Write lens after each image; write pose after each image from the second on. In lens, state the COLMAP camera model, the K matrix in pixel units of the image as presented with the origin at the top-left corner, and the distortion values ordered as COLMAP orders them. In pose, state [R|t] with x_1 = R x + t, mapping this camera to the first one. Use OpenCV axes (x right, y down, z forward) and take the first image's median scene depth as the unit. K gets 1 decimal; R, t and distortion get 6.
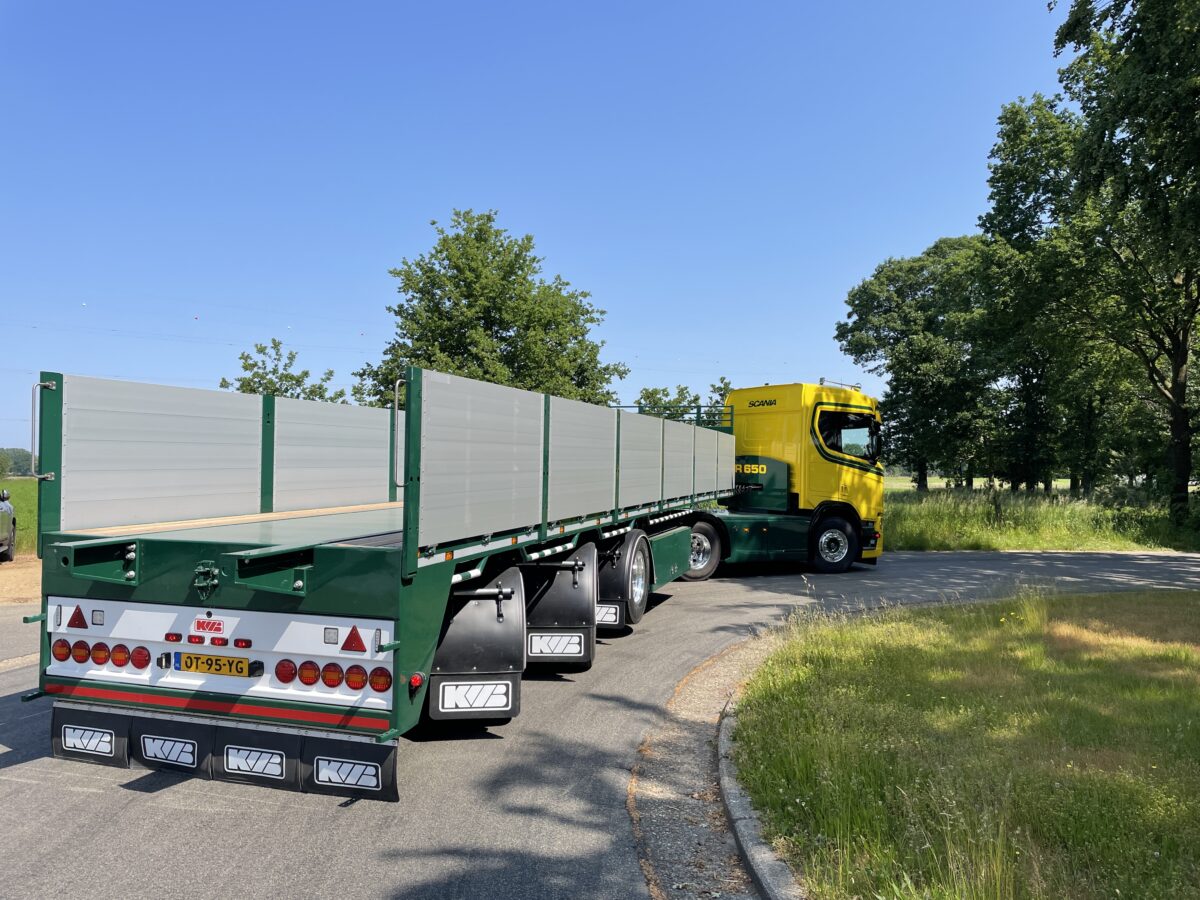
lens RADIAL K [[914.5, 0, 600.0], [0, 914.5, 450.0], [0, 0, 1]] dist [0.070962, -0.107203]
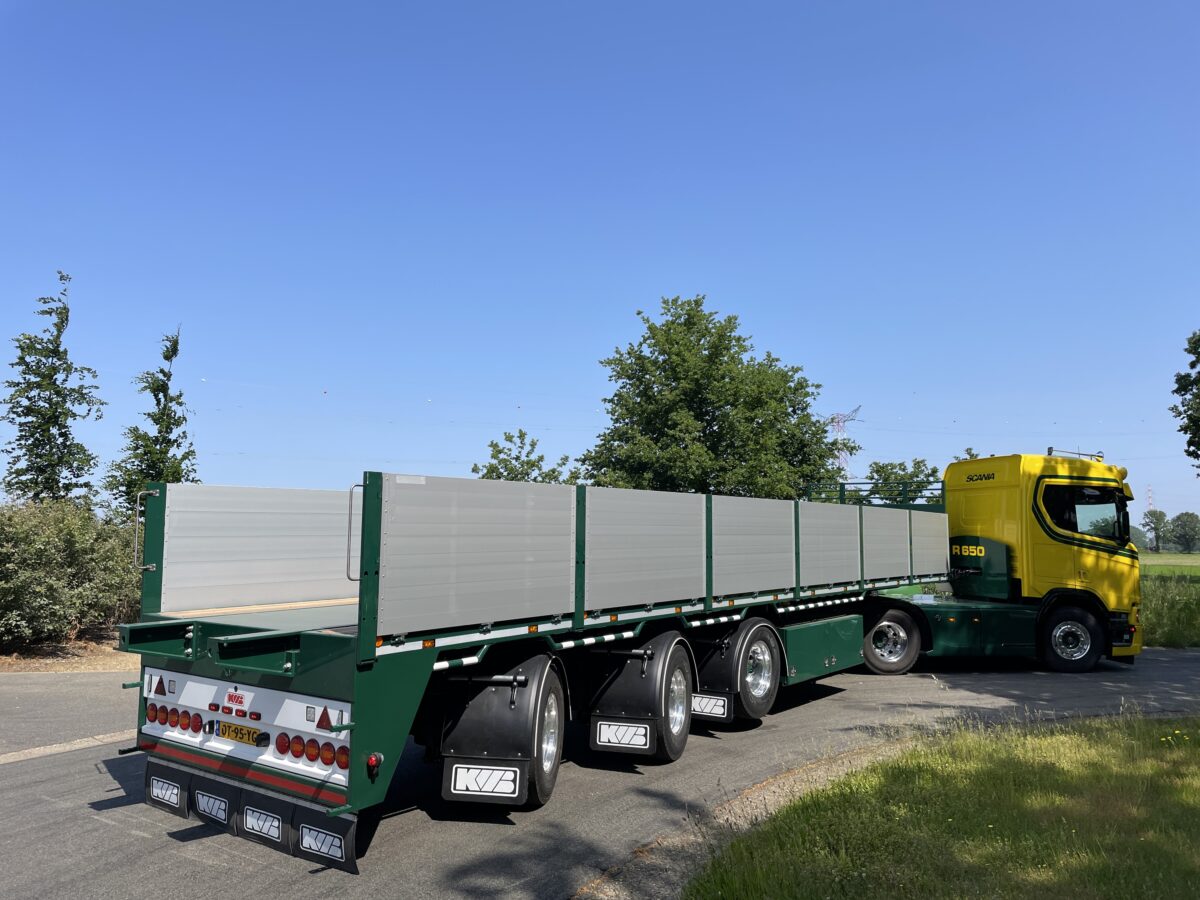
lens RADIAL K [[923.1, 0, 600.0], [0, 923.1, 450.0], [0, 0, 1]] dist [0.070580, -0.093698]
pose [[0.941043, -0.036315, -0.336332, 0.246956], [0.009426, 0.996650, -0.081236, -0.012863], [0.338155, 0.073276, 0.938233, 0.019390]]
